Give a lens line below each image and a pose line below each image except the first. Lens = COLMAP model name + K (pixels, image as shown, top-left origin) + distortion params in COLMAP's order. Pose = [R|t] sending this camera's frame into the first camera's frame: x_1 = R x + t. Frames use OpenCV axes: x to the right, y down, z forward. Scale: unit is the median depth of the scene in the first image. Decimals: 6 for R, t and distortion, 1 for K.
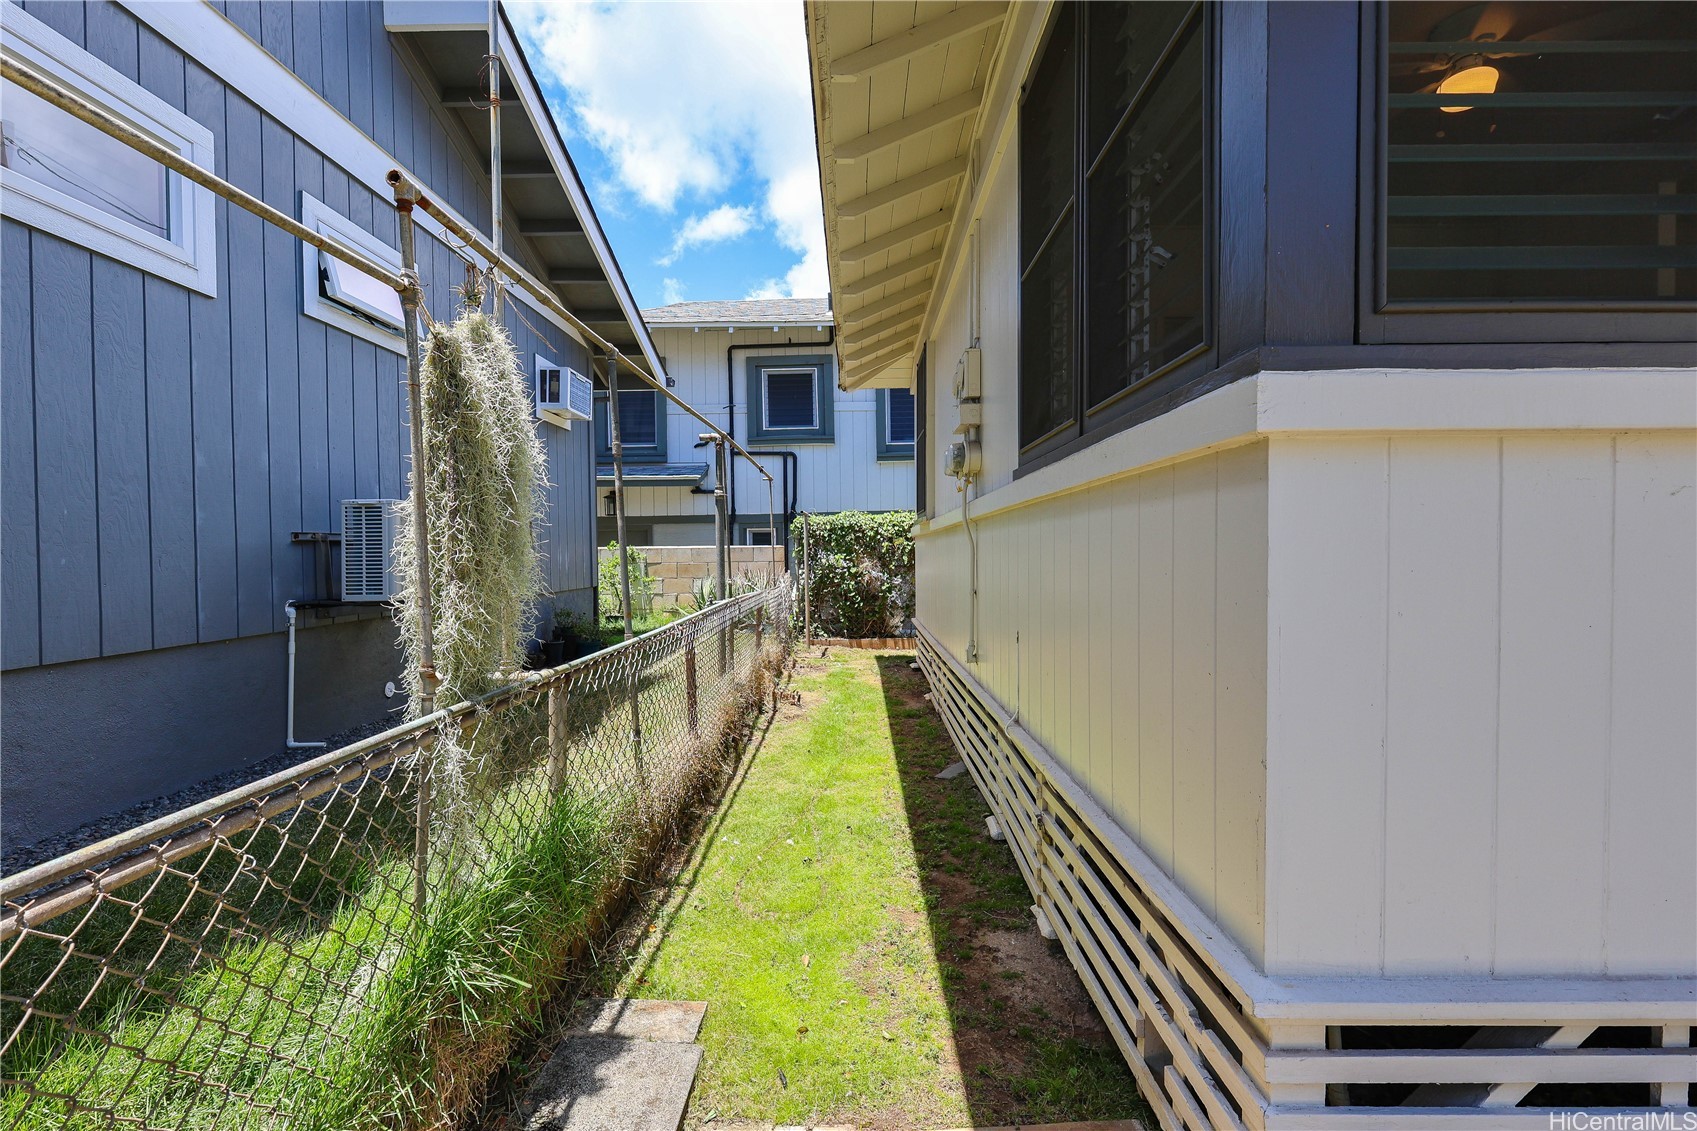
lens RADIAL K [[733.9, 0, 847.9], [0, 733.9, 558.9], [0, 0, 1]] dist [0.002232, -0.000823]
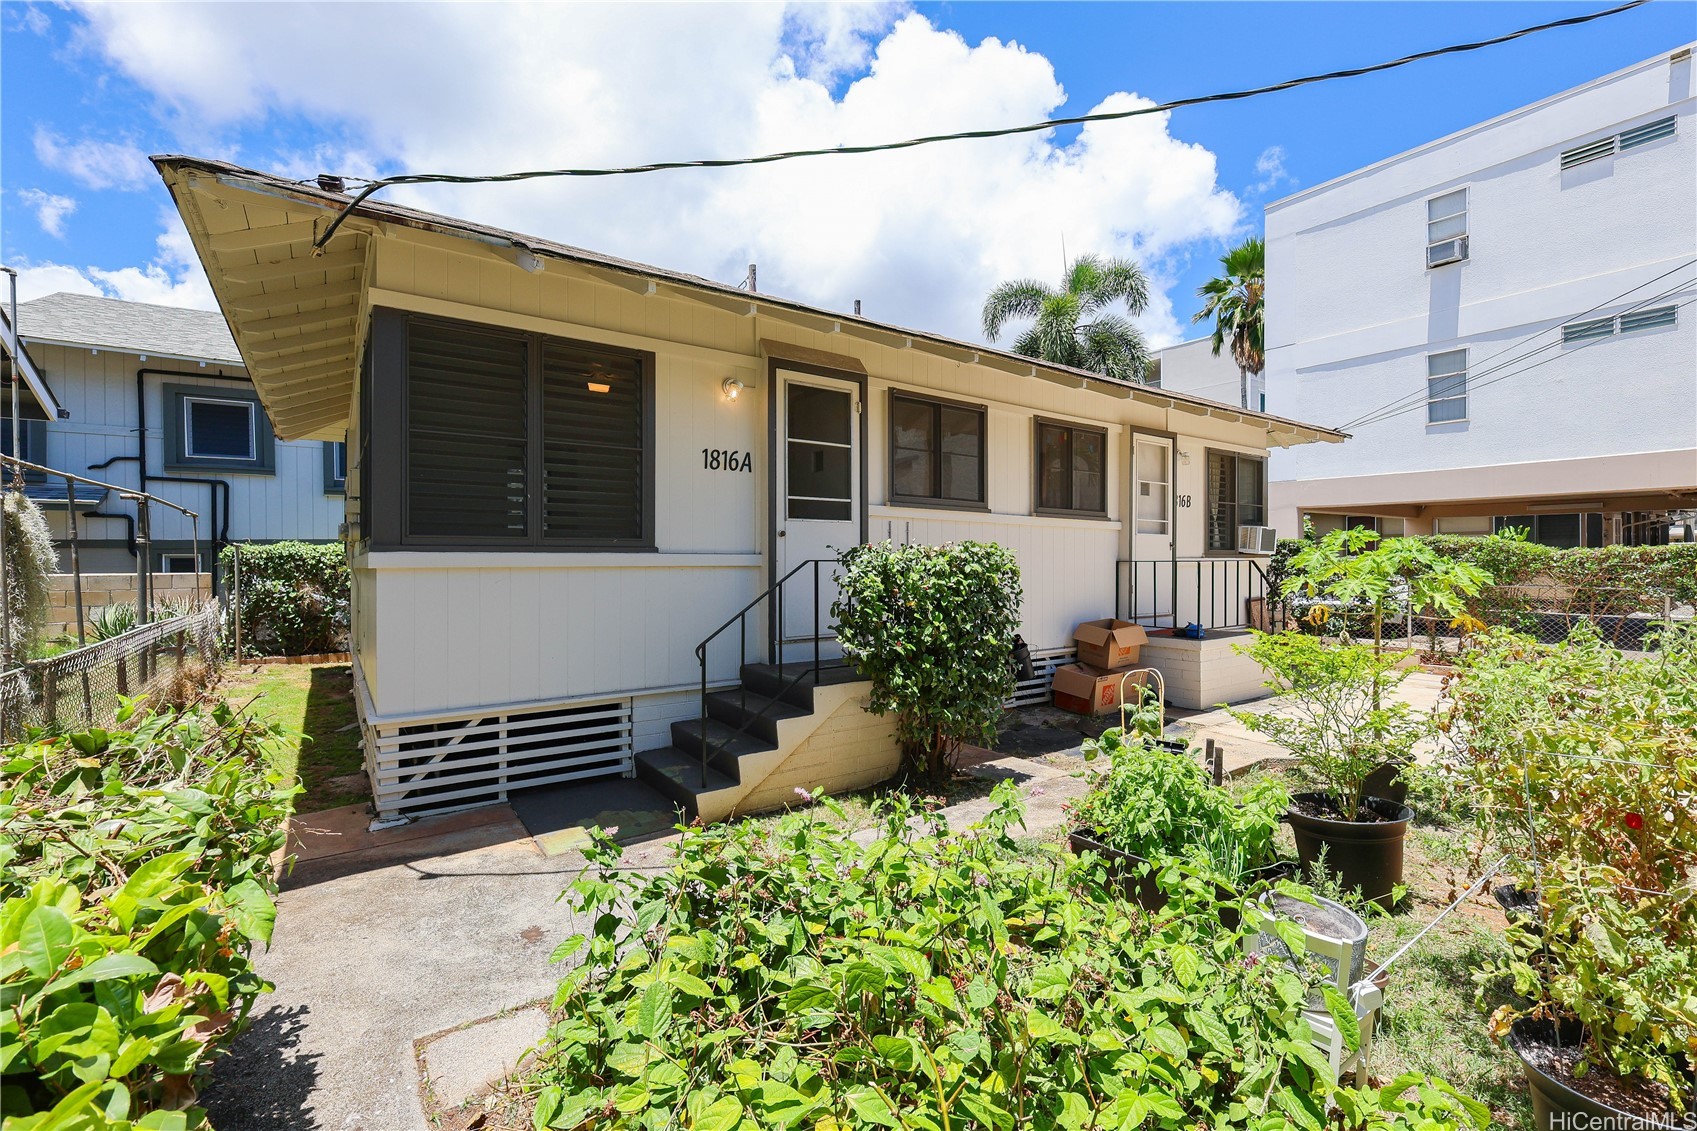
lens RADIAL K [[733.9, 0, 856.1], [0, 733.9, 557.2], [0, 0, 1]] dist [0.002232, -0.000823]
pose [[0.807933, 0.005952, 0.589244, 0.040753], [0.005547, 0.999828, -0.017704, -0.017143], [-0.589248, 0.017573, 0.807761, -0.411323]]
